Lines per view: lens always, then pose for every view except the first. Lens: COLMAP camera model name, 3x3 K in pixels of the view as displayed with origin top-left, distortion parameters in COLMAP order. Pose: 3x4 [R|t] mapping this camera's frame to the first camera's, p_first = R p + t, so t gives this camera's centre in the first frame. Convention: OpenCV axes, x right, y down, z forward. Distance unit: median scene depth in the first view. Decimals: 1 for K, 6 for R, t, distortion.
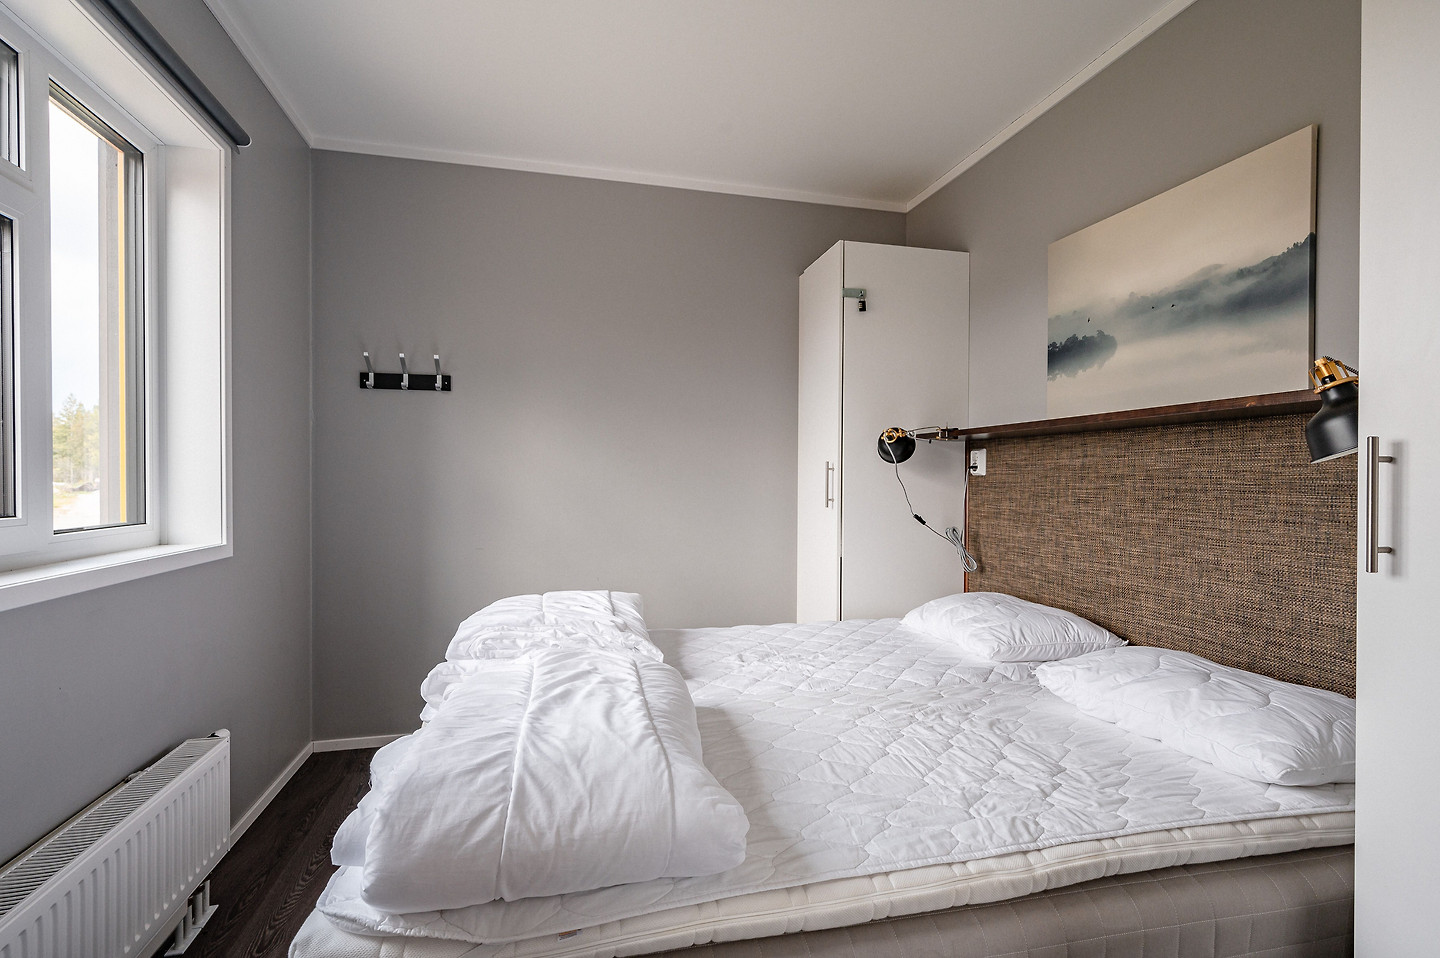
lens RADIAL K [[700.5, 0, 719.1], [0, 700.5, 491.1], [0, 0, 1]] dist [-0.001392, -0.000848]
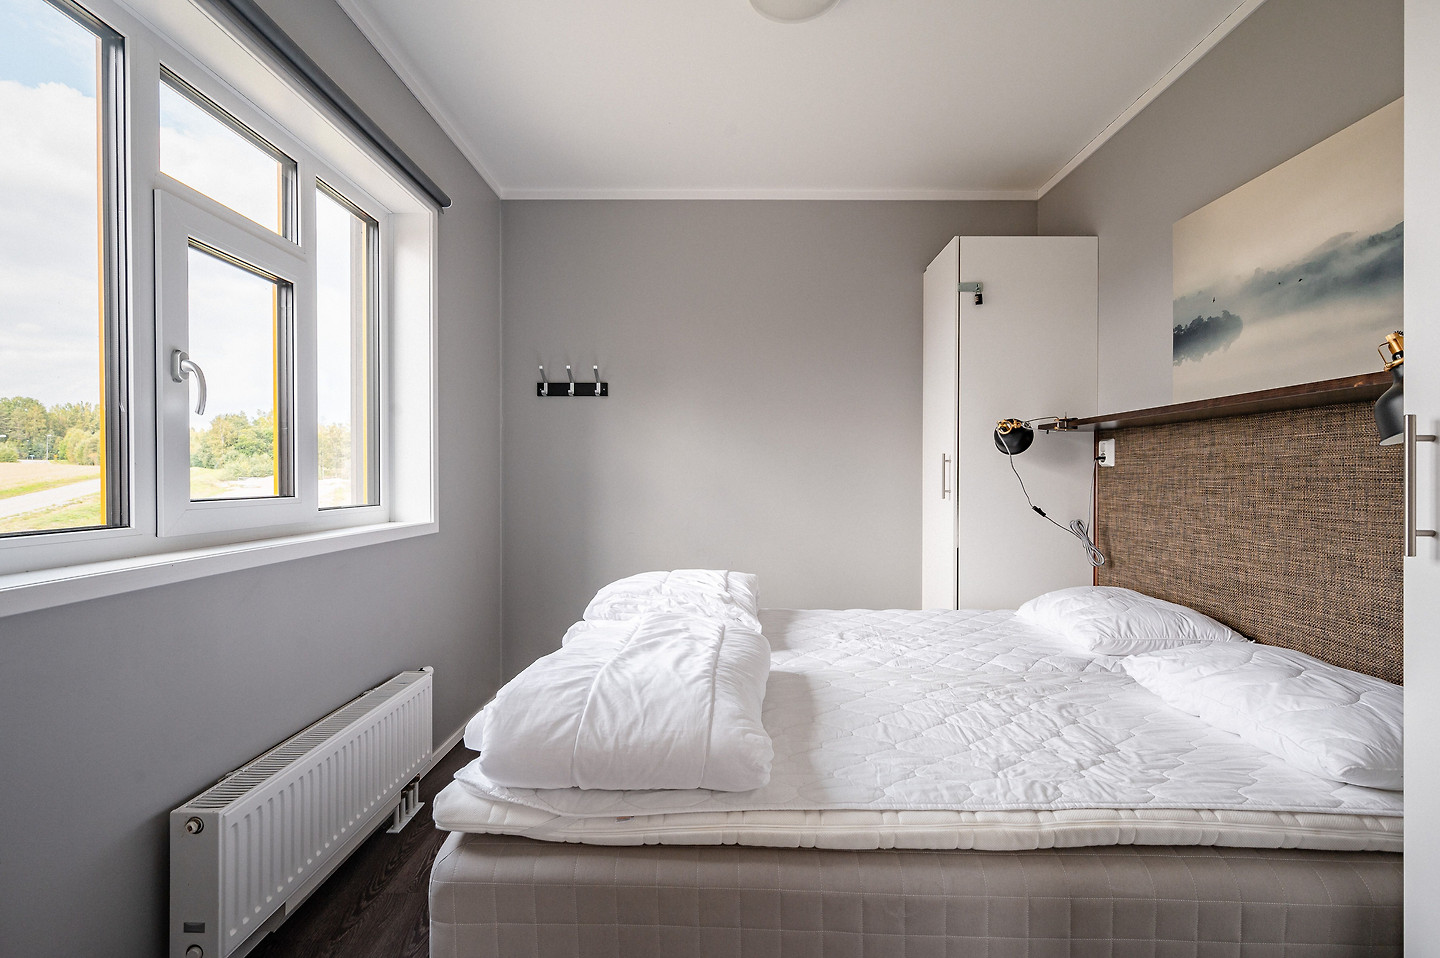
lens RADIAL K [[700.5, 0, 719.1], [0, 700.5, 491.1], [0, 0, 1]] dist [-0.001392, -0.000848]
pose [[0.963531, 0.004914, -0.267551, 0.157087], [-0.004548, 0.999988, 0.001986, 0.016490], [0.267557, -0.000696, 0.963542, -0.100125]]
